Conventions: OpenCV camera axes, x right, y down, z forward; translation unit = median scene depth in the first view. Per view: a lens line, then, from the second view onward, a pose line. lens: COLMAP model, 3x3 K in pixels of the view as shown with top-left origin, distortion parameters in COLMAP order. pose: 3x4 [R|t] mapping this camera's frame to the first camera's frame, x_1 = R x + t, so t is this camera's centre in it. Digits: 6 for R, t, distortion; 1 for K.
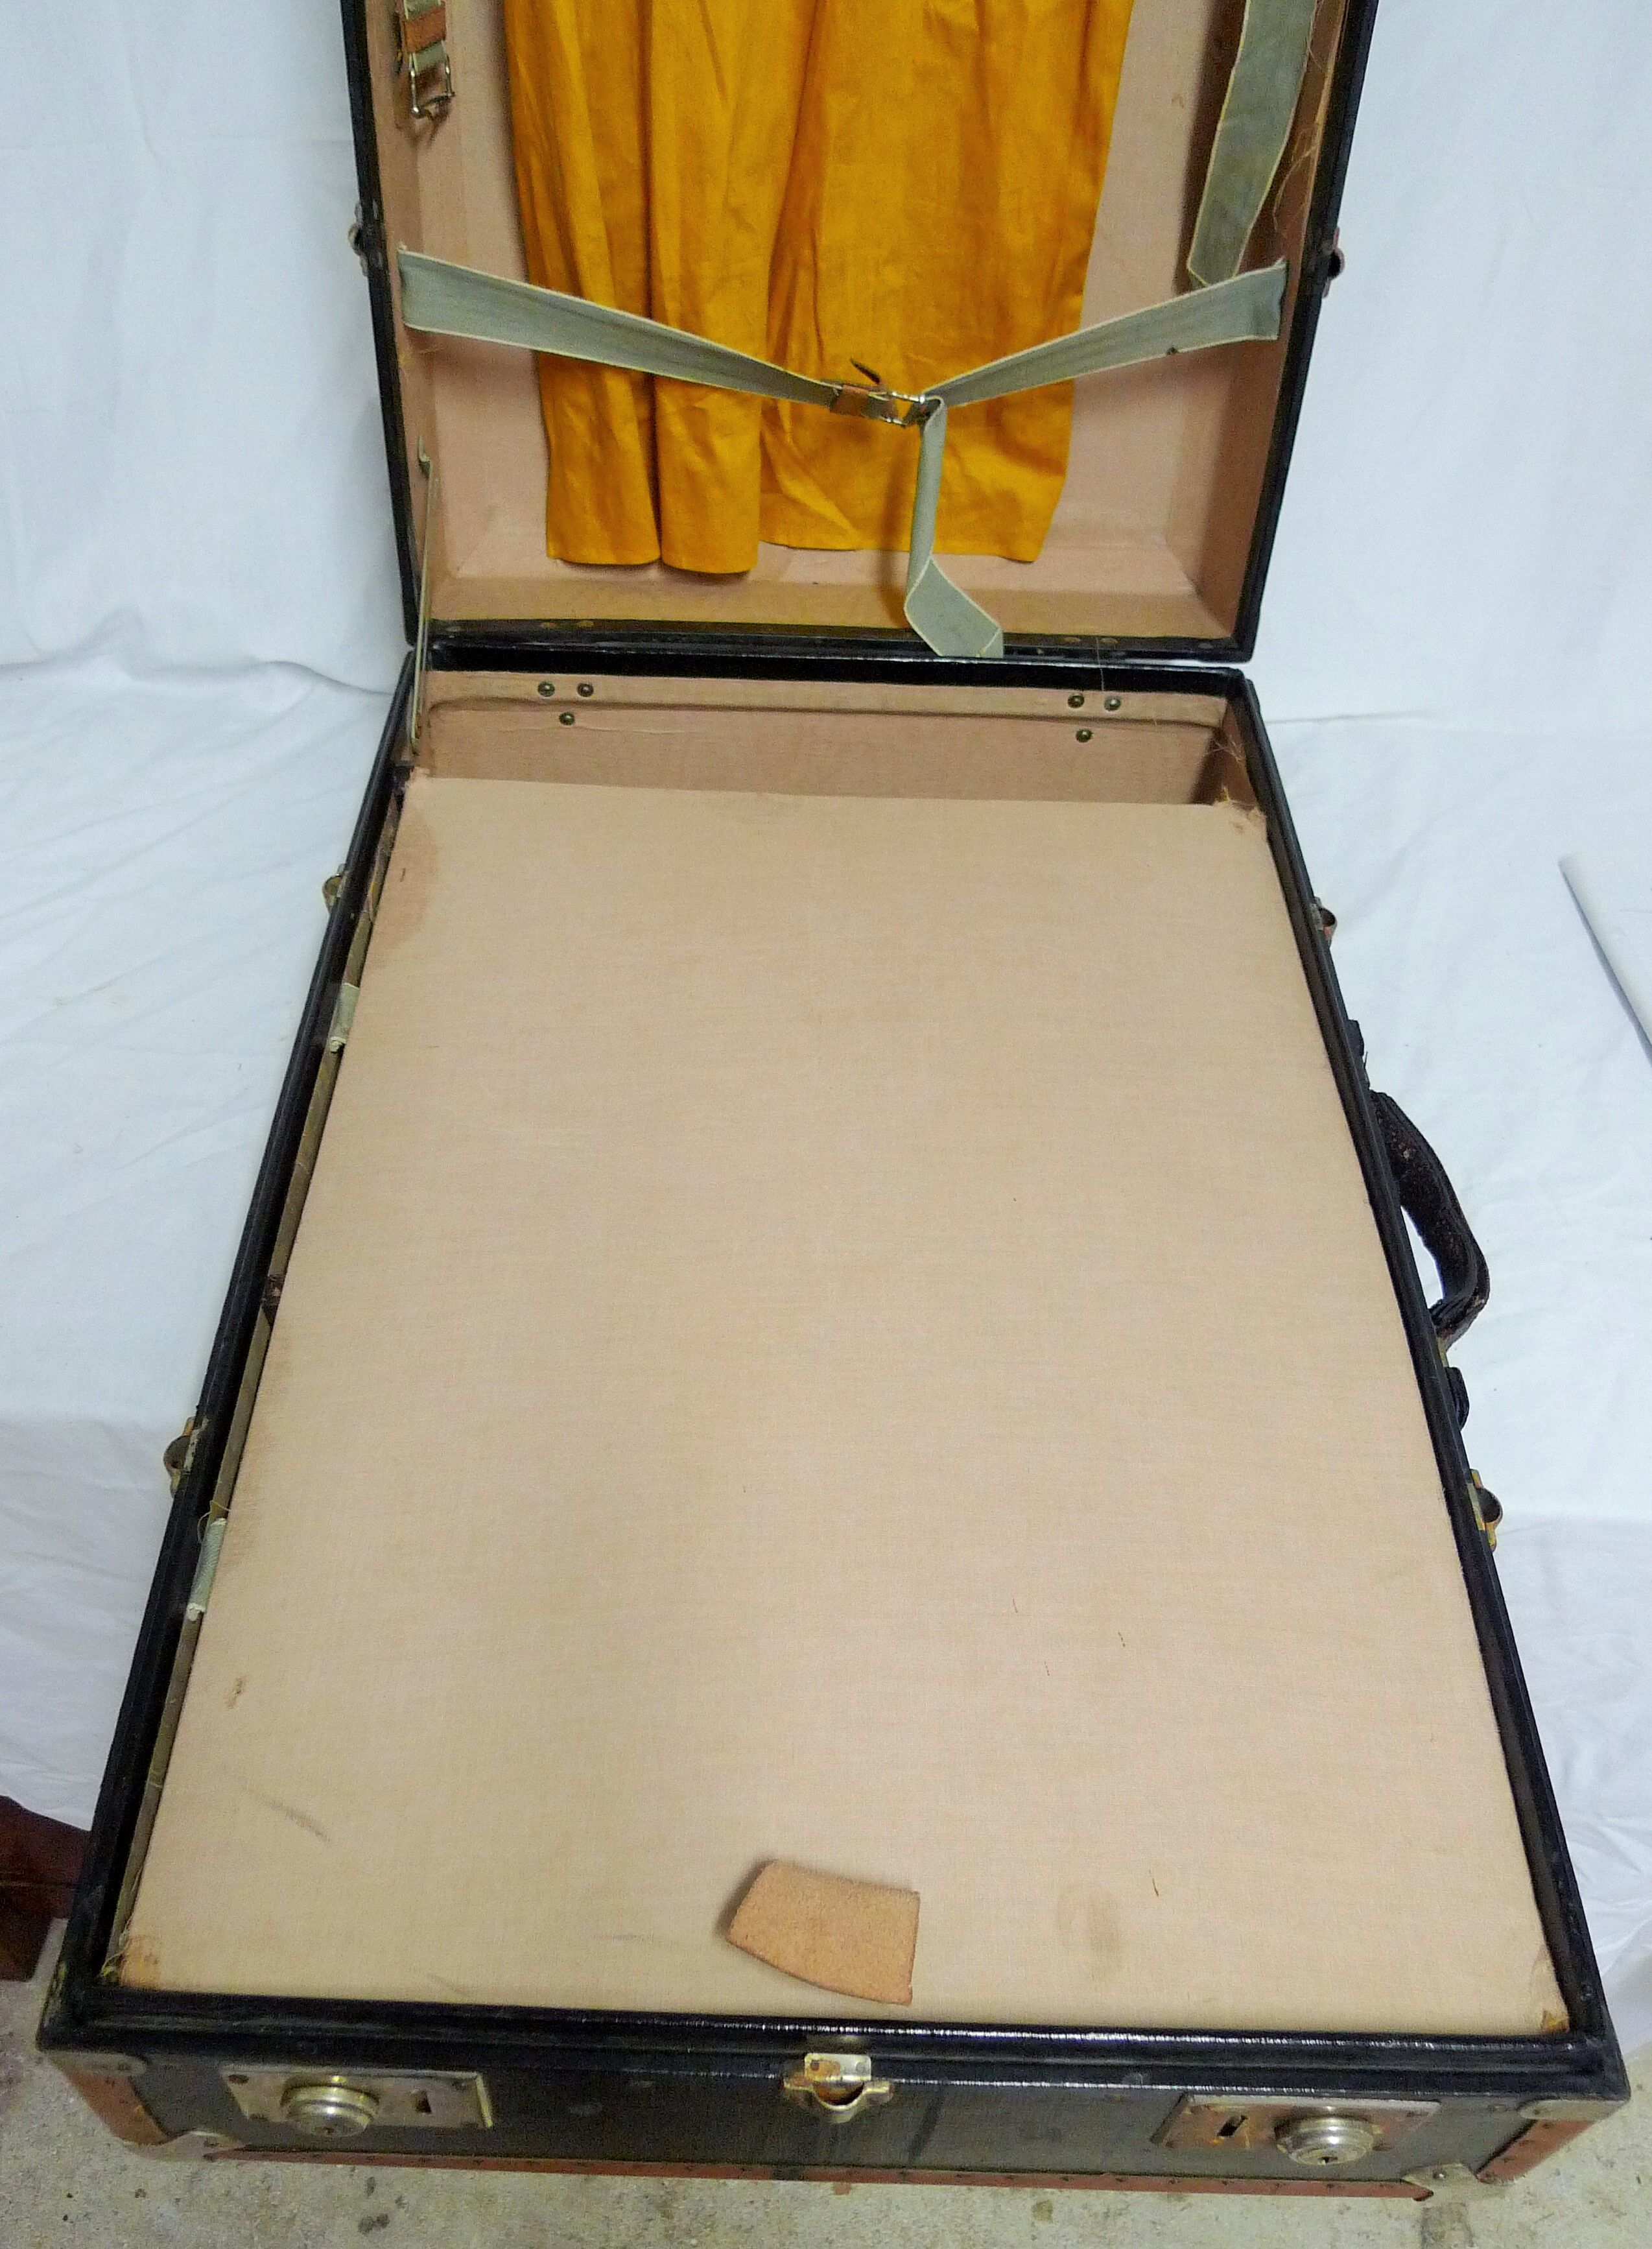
lens RADIAL K [[1700.6, 0, 826.1], [0, 1700.6, 1133.5], [0, 0, 1]] dist [-0.029614, 0.010042]
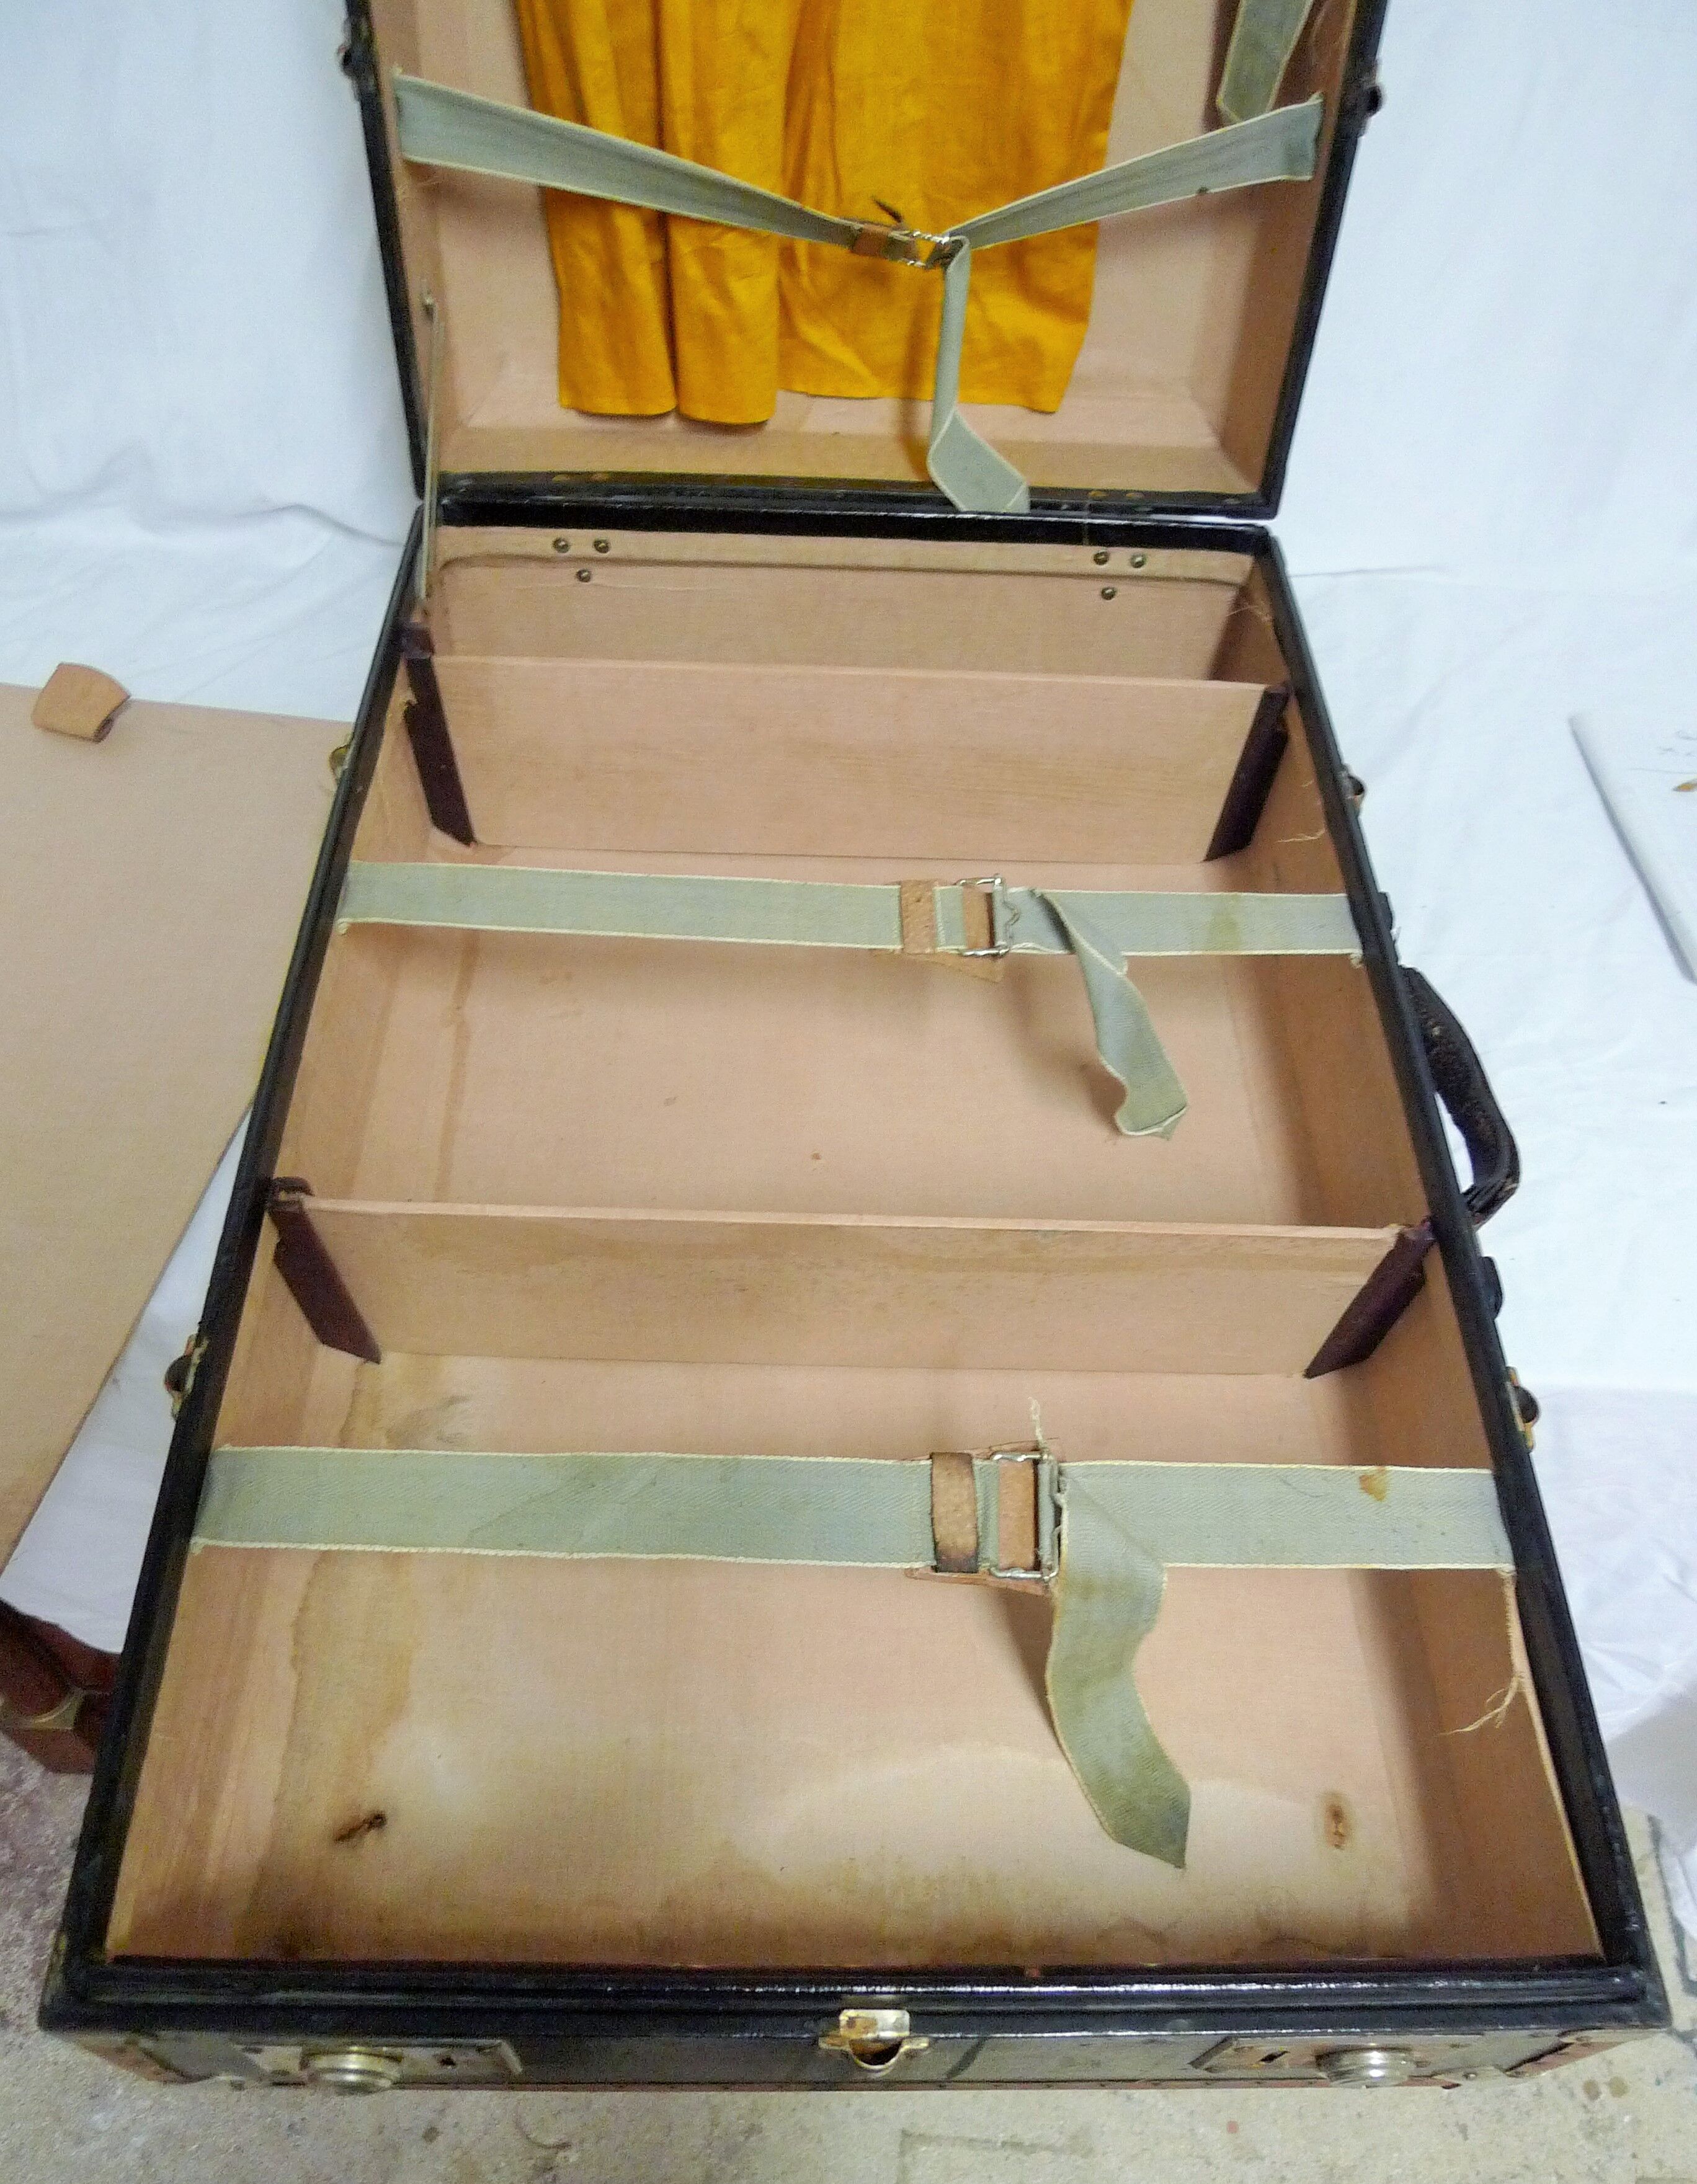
lens RADIAL K [[1559.1, 0, 895.8], [0, 1559.1, 1094.1], [0, 0, 1]] dist [-0.026004, -0.011925]
pose [[0.999528, -0.007952, 0.029673, -0.001466], [0.005217, 0.995823, 0.091158, -0.029432], [-0.030274, -0.090960, 0.995394, 0.080759]]
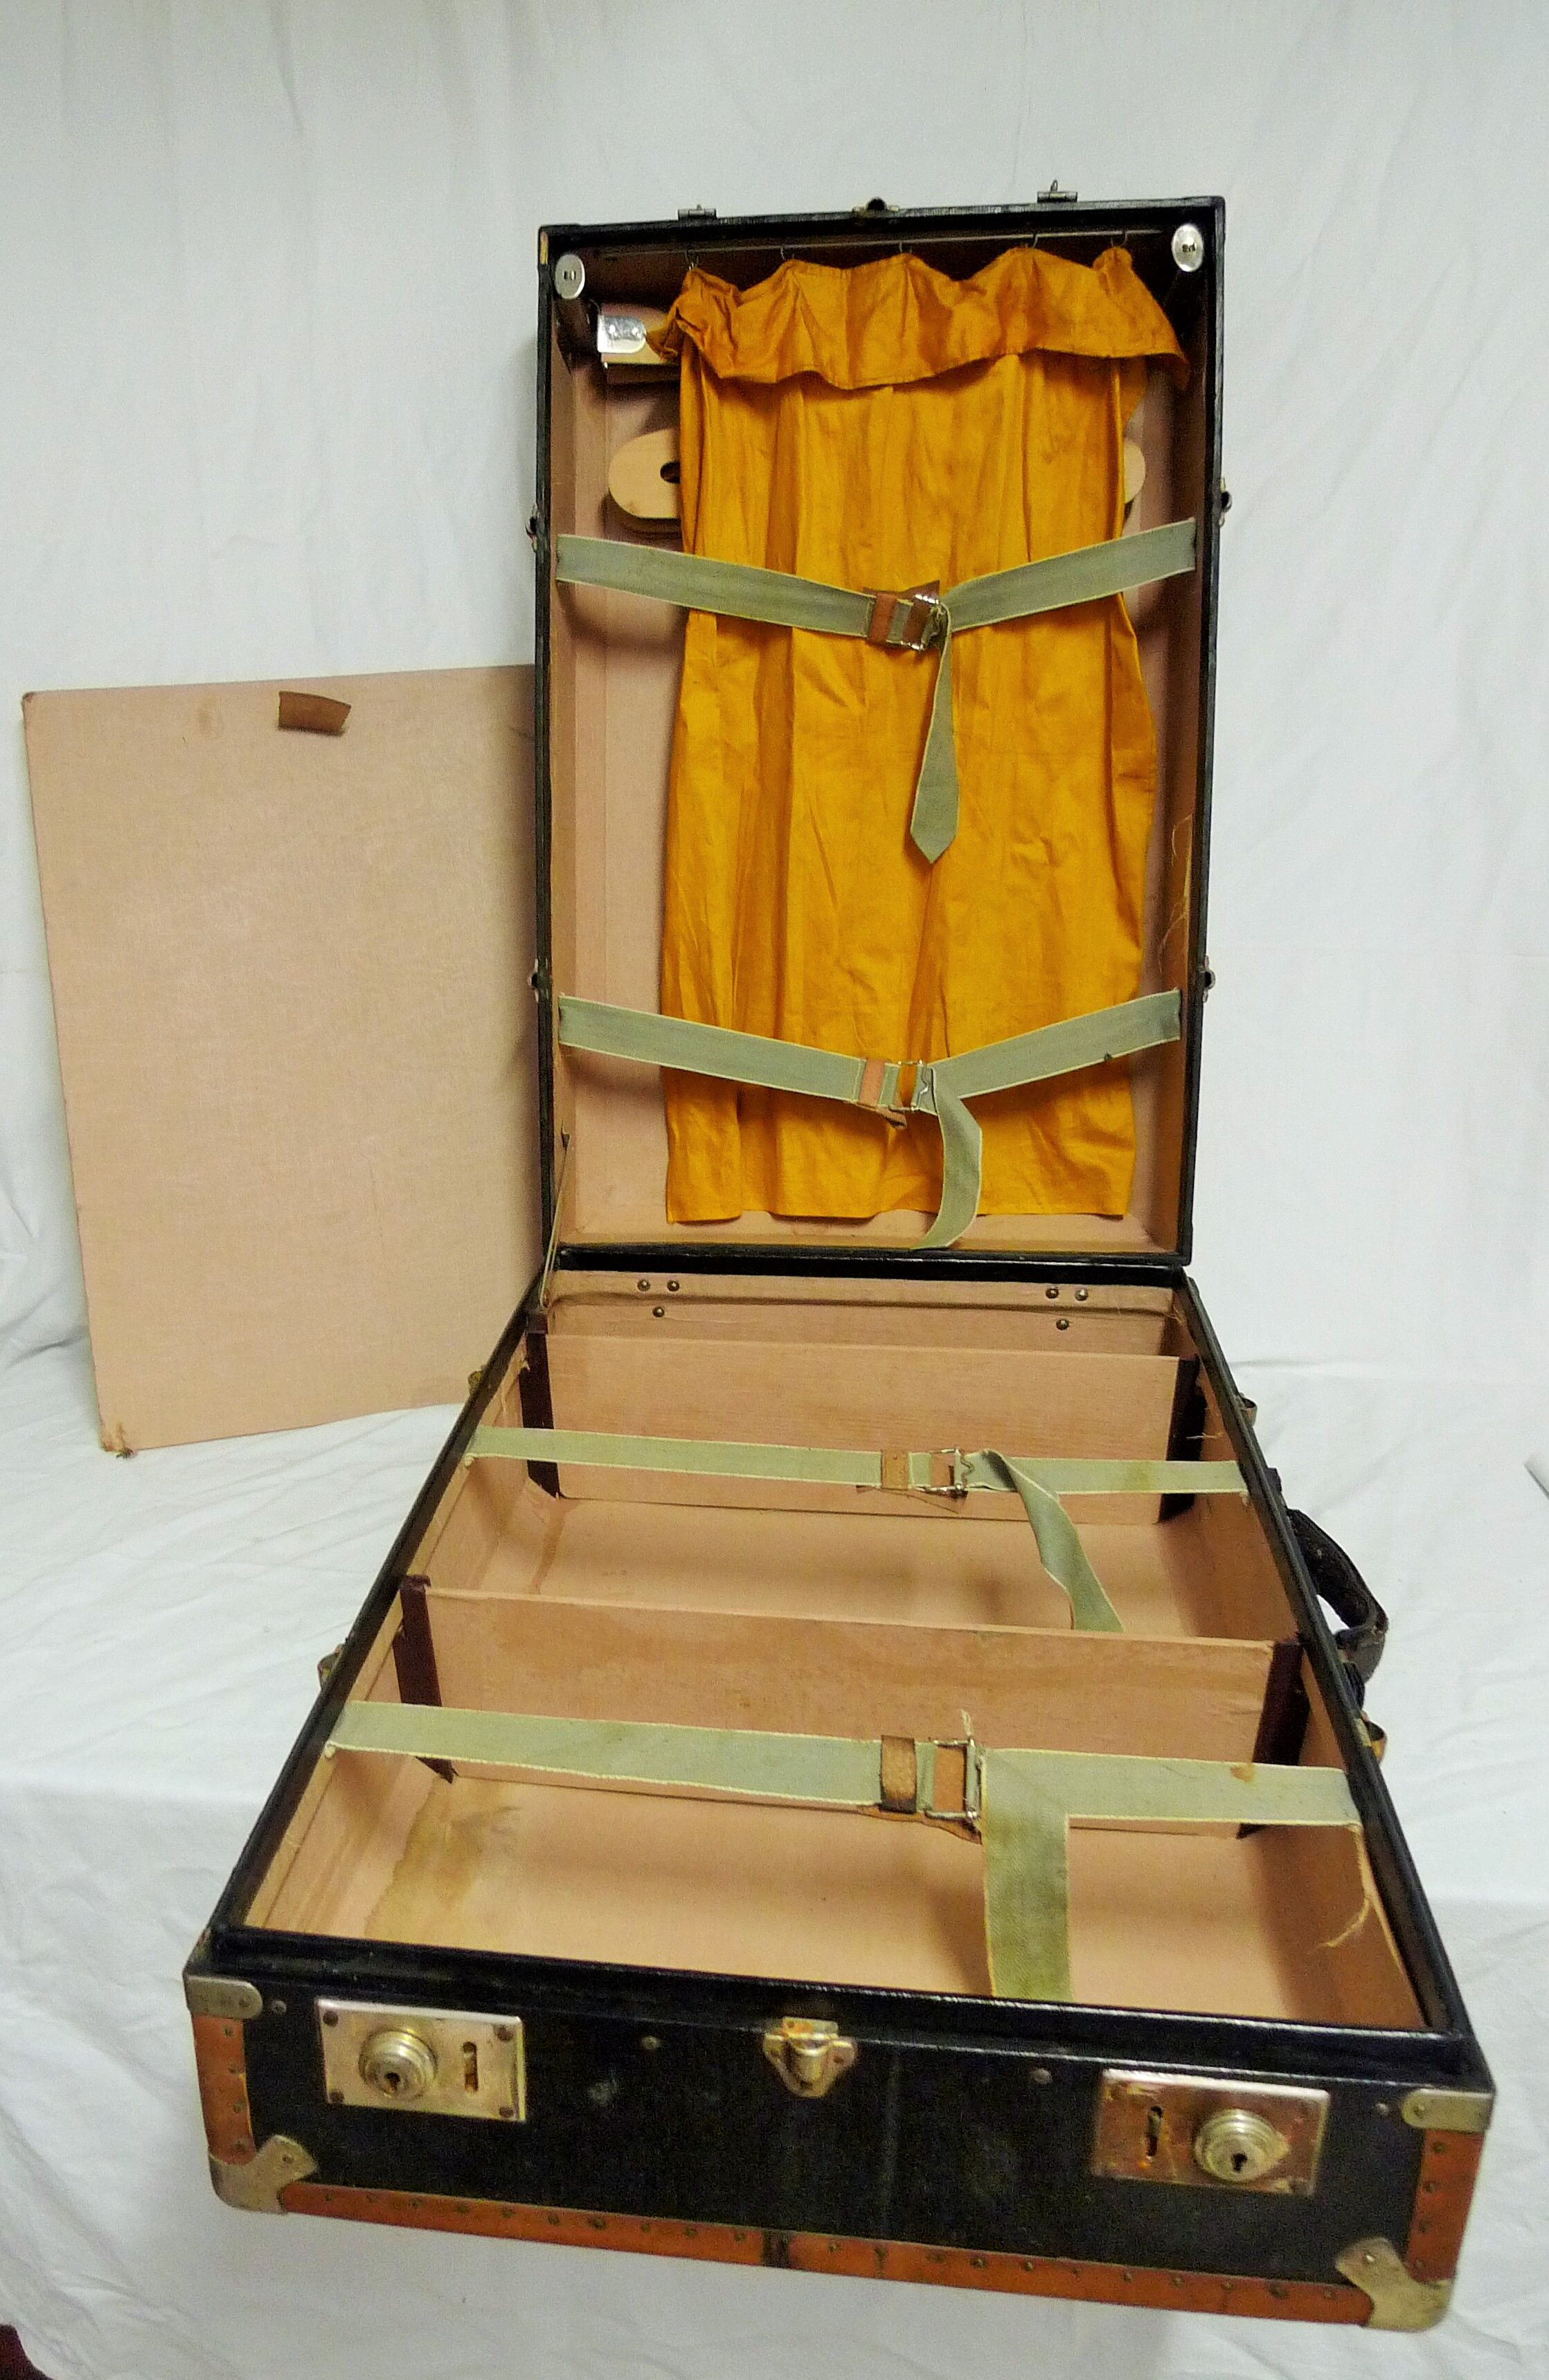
lens RADIAL K [[1645.5, 0, 761.9], [0, 1645.5, 1181.6], [0, 0, 1]] dist [-0.018906, -0.008960]
pose [[0.995776, -0.021833, -0.089178, 0.044679], [-0.022723, 0.882490, -0.469782, 0.279338], [0.088955, 0.469824, 0.878267, -0.161385]]
